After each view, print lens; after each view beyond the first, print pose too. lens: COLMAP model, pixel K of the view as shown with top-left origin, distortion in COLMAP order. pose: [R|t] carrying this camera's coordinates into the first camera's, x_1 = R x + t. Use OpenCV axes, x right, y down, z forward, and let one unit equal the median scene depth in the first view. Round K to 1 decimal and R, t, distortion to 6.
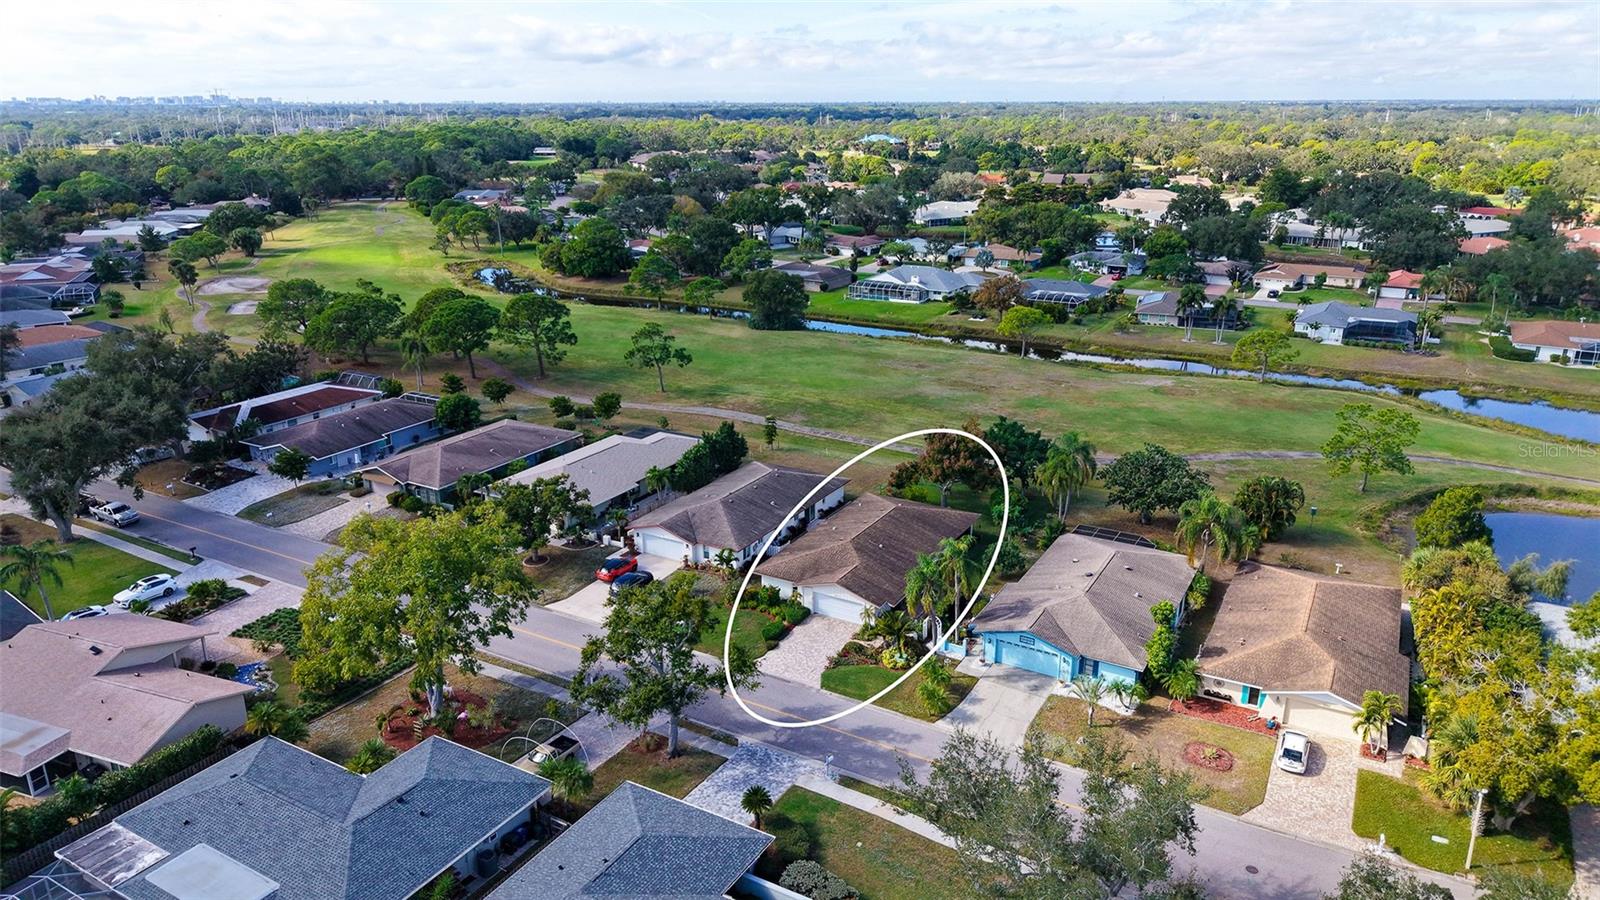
lens RADIAL K [[1068.8, 0, 800.0], [0, 1068.8, 450.0], [0, 0, 1]] dist [0.037709, -0.050848]
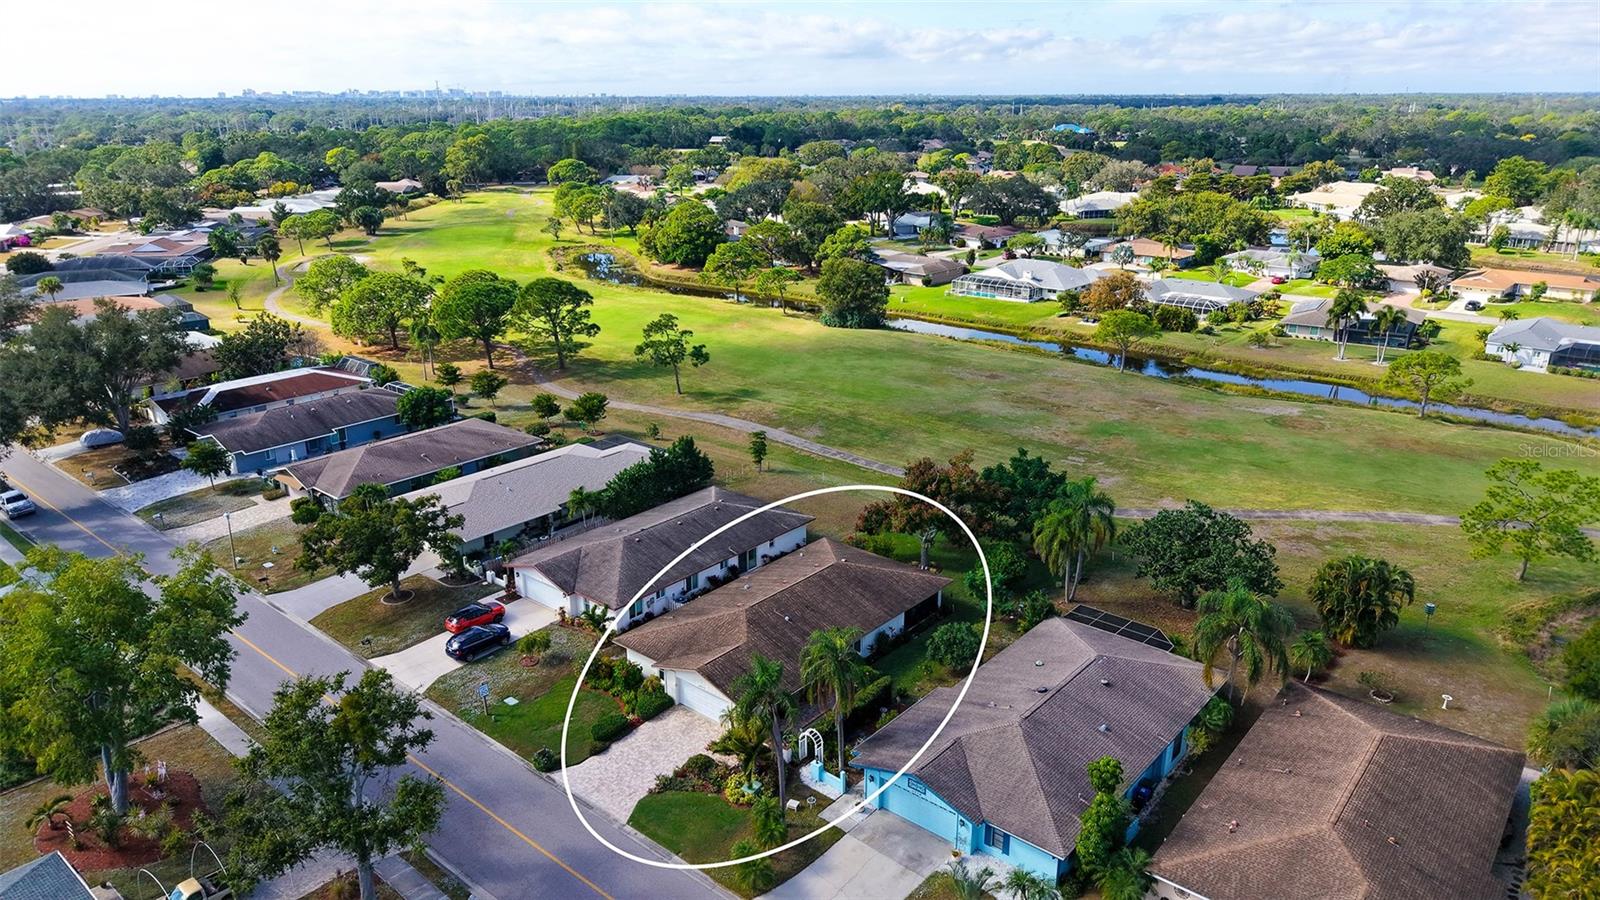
lens RADIAL K [[1071.6, 0, 800.0], [0, 1071.6, 450.0], [0, 0, 1]] dist [0.008102, -0.002941]
pose [[0.983210, 0.056231, -0.173598, 0.129879], [-0.055230, 0.998417, 0.010598, -0.023775], [0.173919, -0.000832, 0.984760, 0.156370]]
